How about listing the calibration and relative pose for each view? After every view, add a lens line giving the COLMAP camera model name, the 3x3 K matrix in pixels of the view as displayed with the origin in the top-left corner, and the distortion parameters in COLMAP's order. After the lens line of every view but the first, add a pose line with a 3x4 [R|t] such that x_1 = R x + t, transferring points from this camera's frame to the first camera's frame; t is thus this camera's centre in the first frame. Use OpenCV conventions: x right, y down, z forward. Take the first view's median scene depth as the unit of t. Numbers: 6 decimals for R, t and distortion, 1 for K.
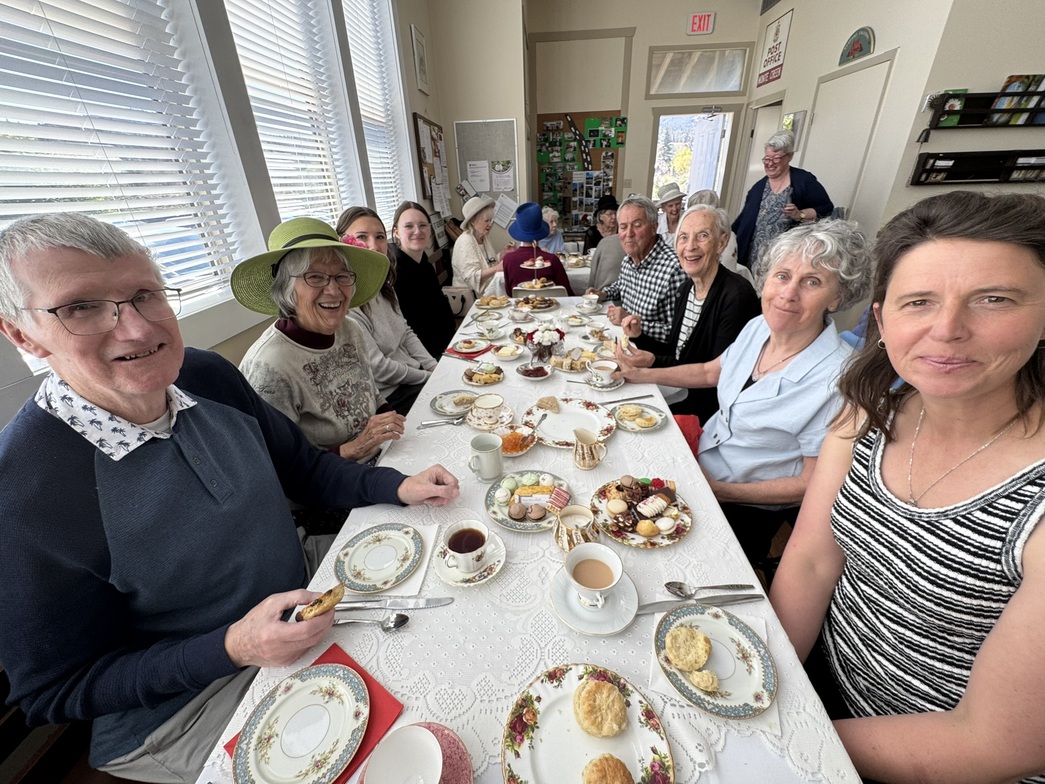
lens RADIAL K [[419.2, 0, 523.4], [0, 419.2, 389.9], [0, 0, 1]] dist [-0.001635, -0.000507]
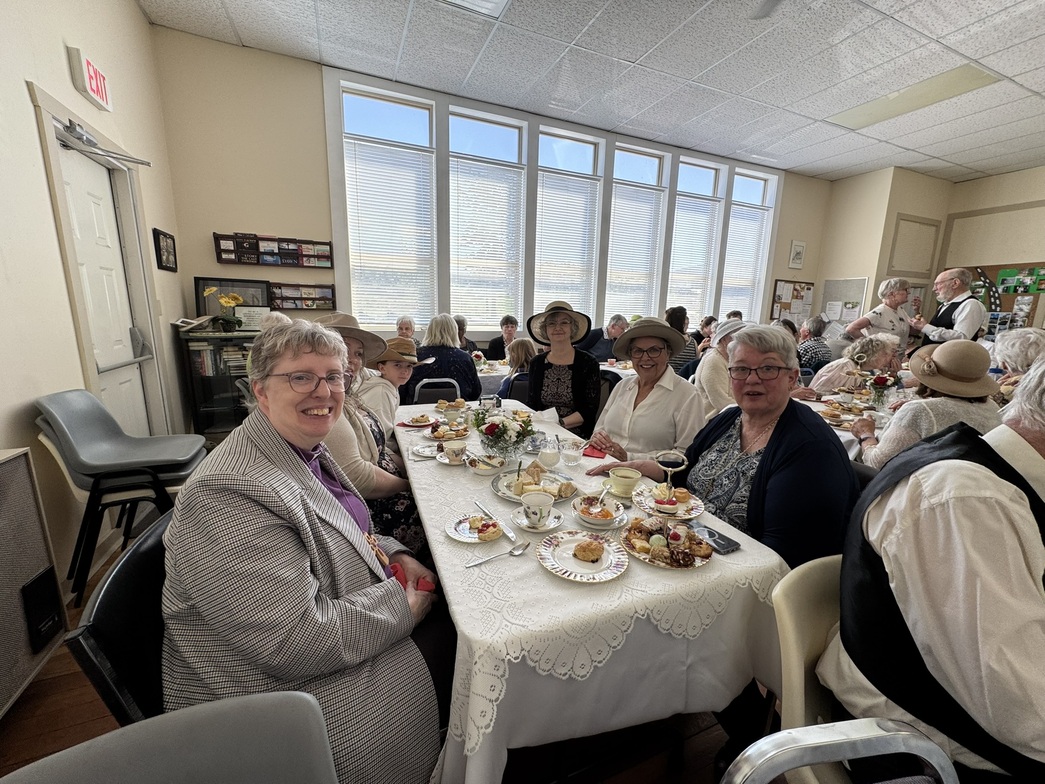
lens RADIAL K [[419.2, 0, 516.2], [0, 419.2, 392.7], [0, 0, 1]] dist [-0.001635, -0.000507]
pose [[0.447949, 0.211676, -0.868640, 0.769508], [-0.437513, 0.899189, -0.006500, 0.282969], [0.779695, 0.382953, 0.495402, -0.557778]]
